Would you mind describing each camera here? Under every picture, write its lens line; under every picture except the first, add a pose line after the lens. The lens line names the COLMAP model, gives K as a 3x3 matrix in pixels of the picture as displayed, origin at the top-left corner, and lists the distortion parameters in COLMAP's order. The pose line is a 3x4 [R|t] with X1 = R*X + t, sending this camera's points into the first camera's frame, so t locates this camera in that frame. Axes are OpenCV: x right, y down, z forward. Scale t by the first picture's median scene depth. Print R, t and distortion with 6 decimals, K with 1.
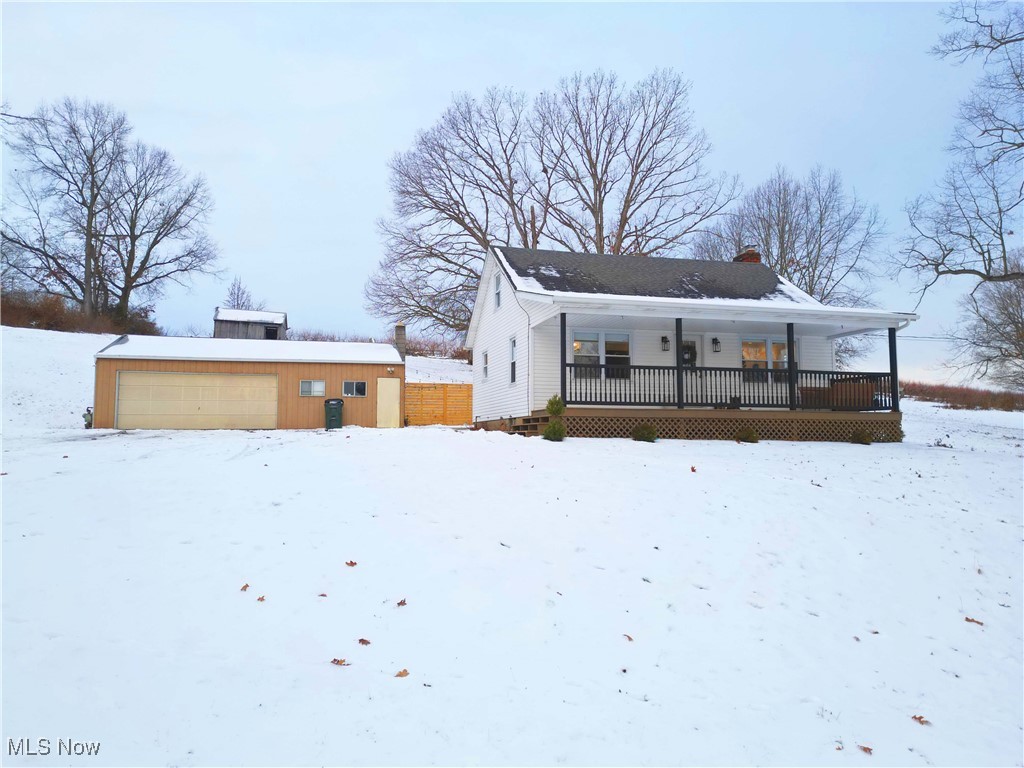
lens RADIAL K [[709.5, 0, 514.0], [0, 709.5, 391.3], [0, 0, 1]] dist [0.091497, -0.072208]
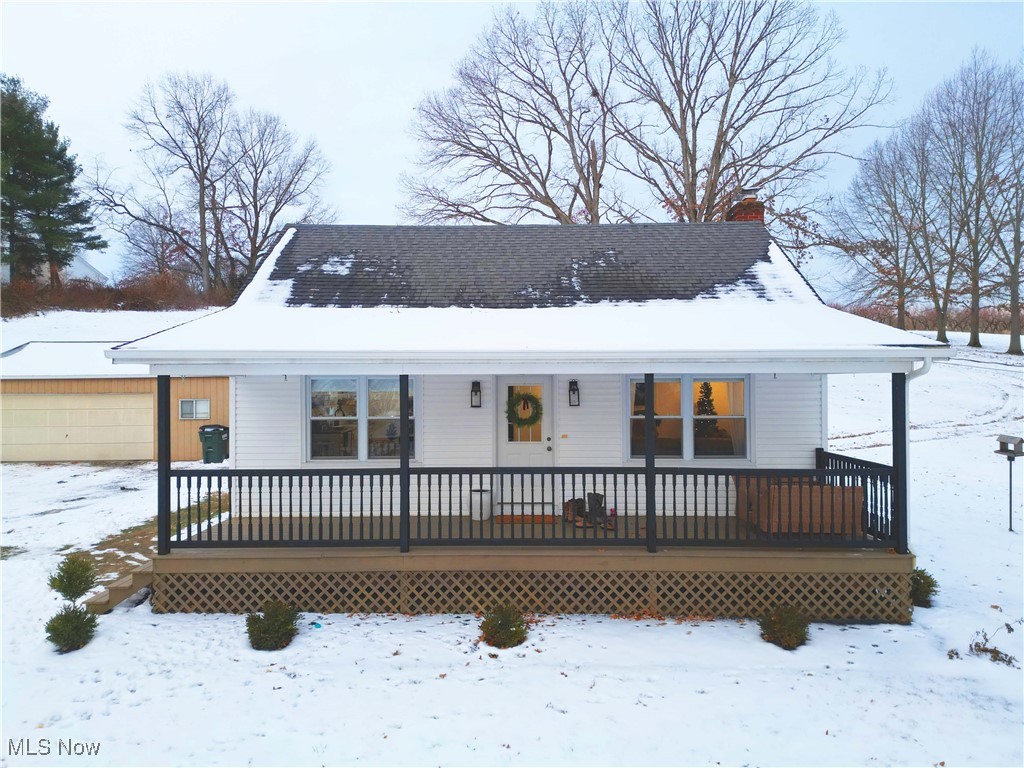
lens RADIAL K [[723.4, 0, 509.7], [0, 723.4, 378.2], [0, 0, 1]] dist [0.084909, -0.074922]
pose [[0.963632, -0.006427, -0.267154, 0.224618], [0.022483, 0.998116, 0.057084, -0.064244], [0.266284, -0.061015, 0.961962, 0.261826]]
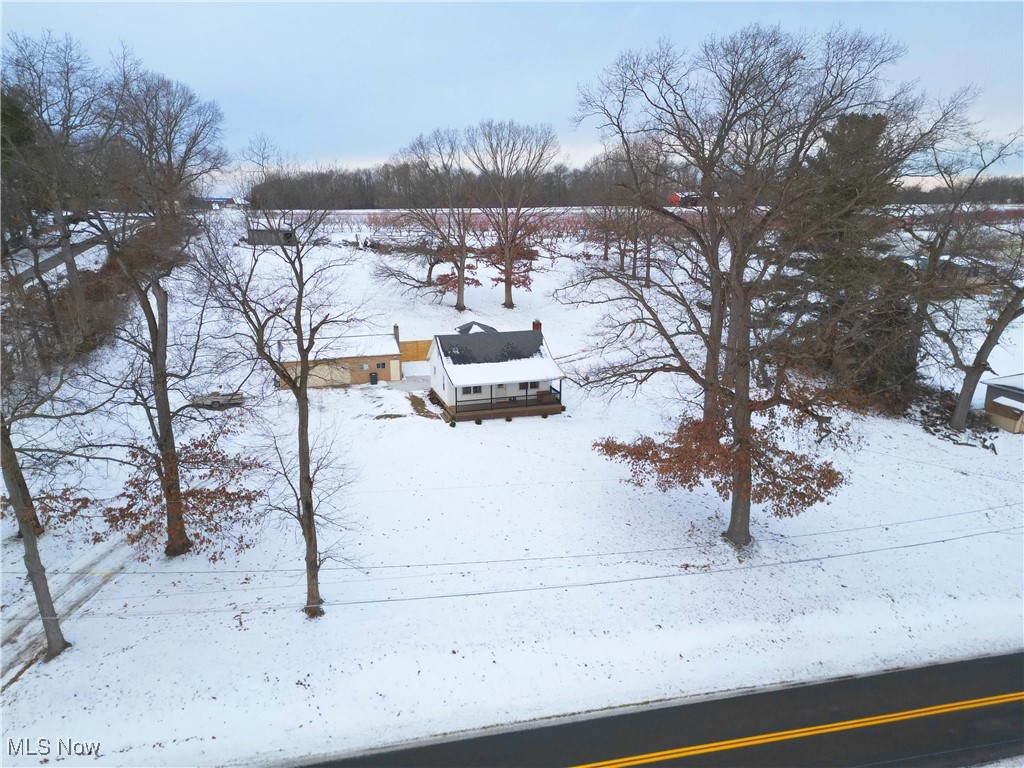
lens RADIAL K [[723.4, 0, 509.7], [0, 723.4, 378.2], [0, 0, 1]] dist [0.084909, -0.074922]
pose [[0.999215, -0.015863, 0.036296, 0.099487], [0.004303, 0.954359, 0.298629, -0.577684], [-0.039376, -0.298239, 0.953679, -1.129678]]
